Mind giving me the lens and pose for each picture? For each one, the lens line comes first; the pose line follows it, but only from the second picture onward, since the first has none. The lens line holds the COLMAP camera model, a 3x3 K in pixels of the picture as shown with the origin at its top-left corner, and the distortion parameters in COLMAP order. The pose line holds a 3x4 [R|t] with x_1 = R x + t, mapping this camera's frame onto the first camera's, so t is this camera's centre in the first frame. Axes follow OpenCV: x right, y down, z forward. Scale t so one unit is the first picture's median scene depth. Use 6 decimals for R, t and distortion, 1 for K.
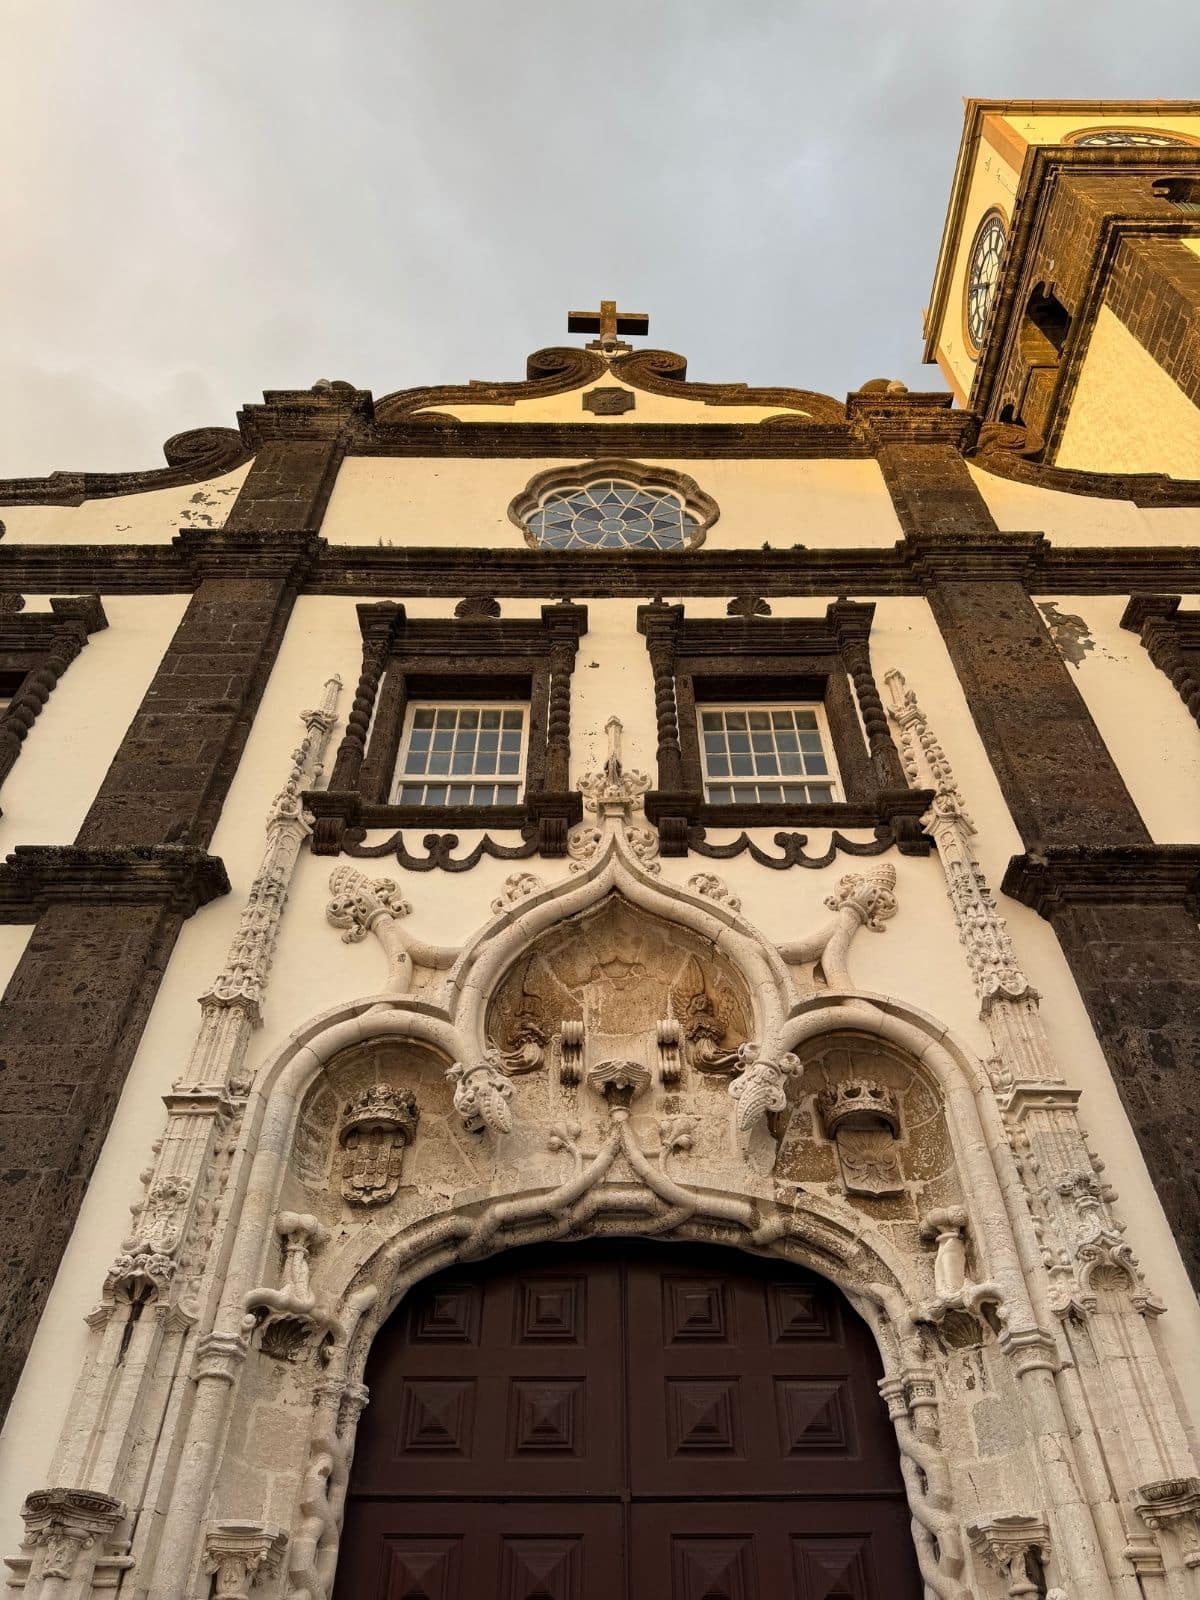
lens RADIAL K [[1122.9, 0, 596.7], [0, 1122.9, 790.4], [0, 0, 1]] dist [0.058377, -0.029534]
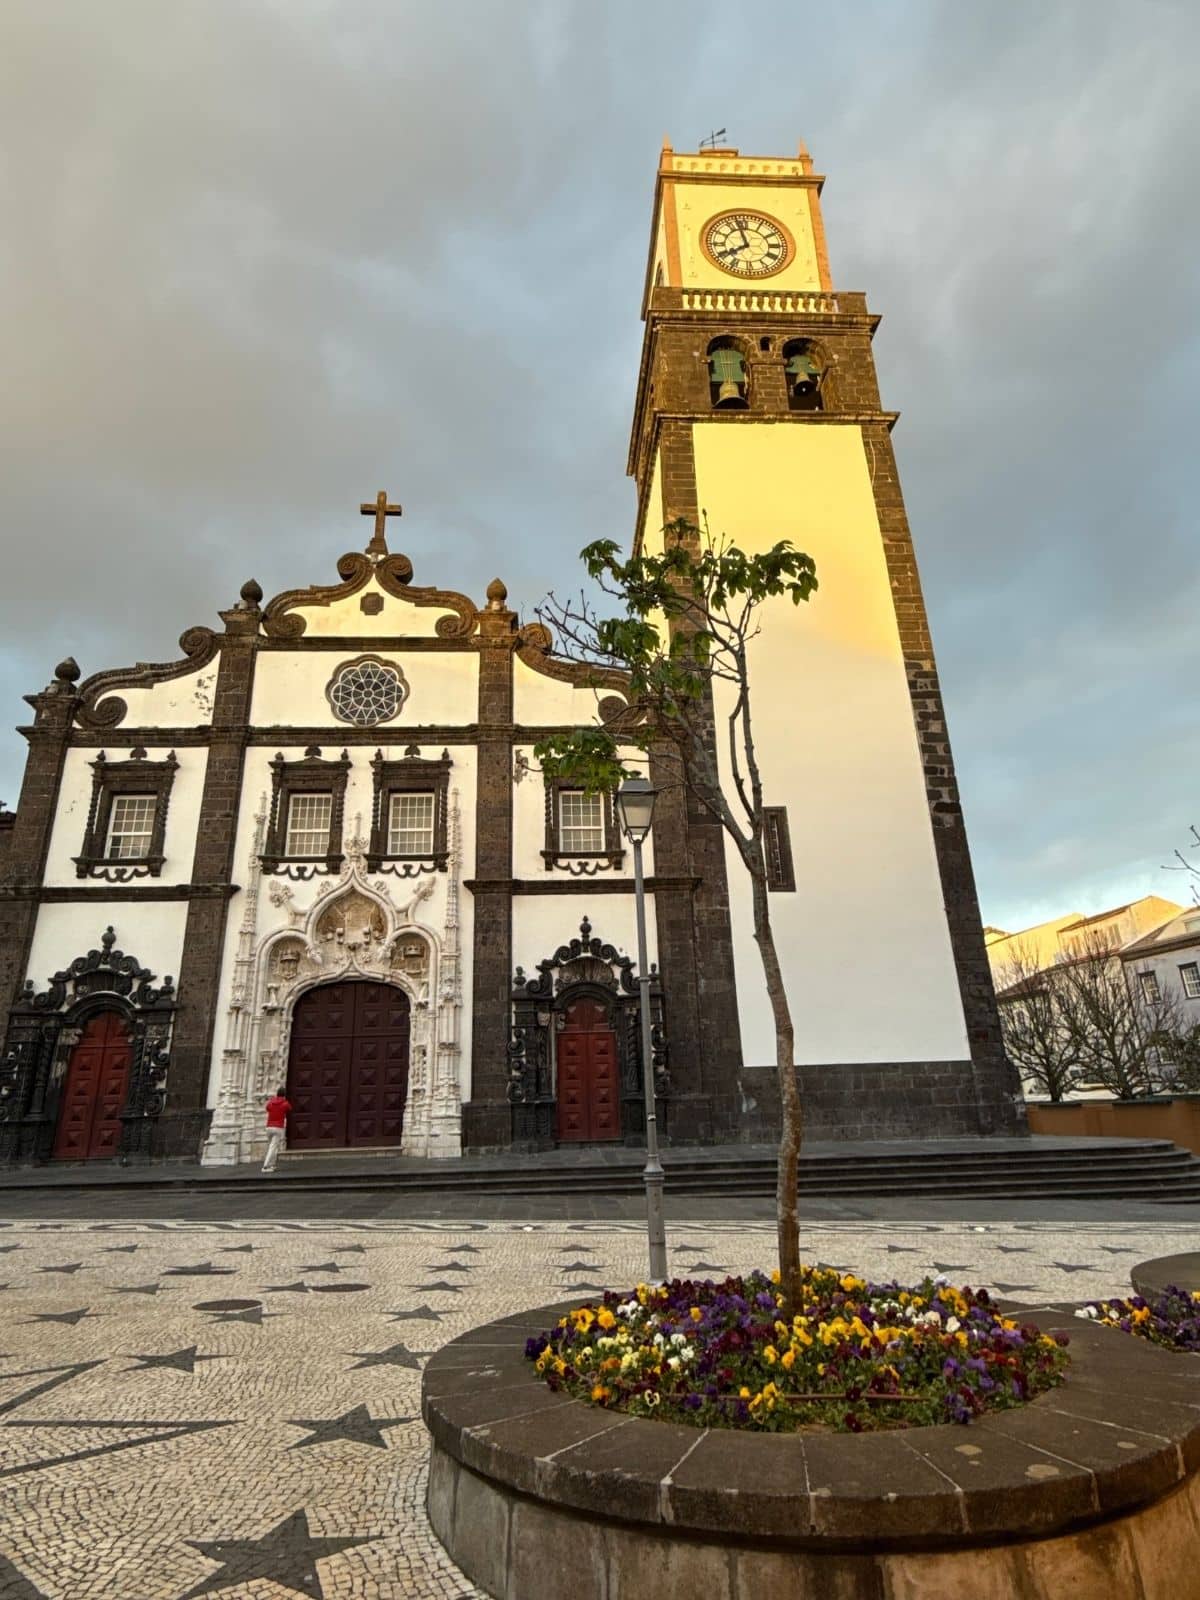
lens RADIAL K [[869.5, 0, 596.5], [0, 869.5, 788.7], [0, 0, 1]] dist [-0.005101, -0.000375]
pose [[0.998484, -0.010382, 0.054046, 0.641447], [-0.016009, 0.884781, 0.465731, -1.480102], [-0.052654, -0.465891, 0.883274, -1.303232]]
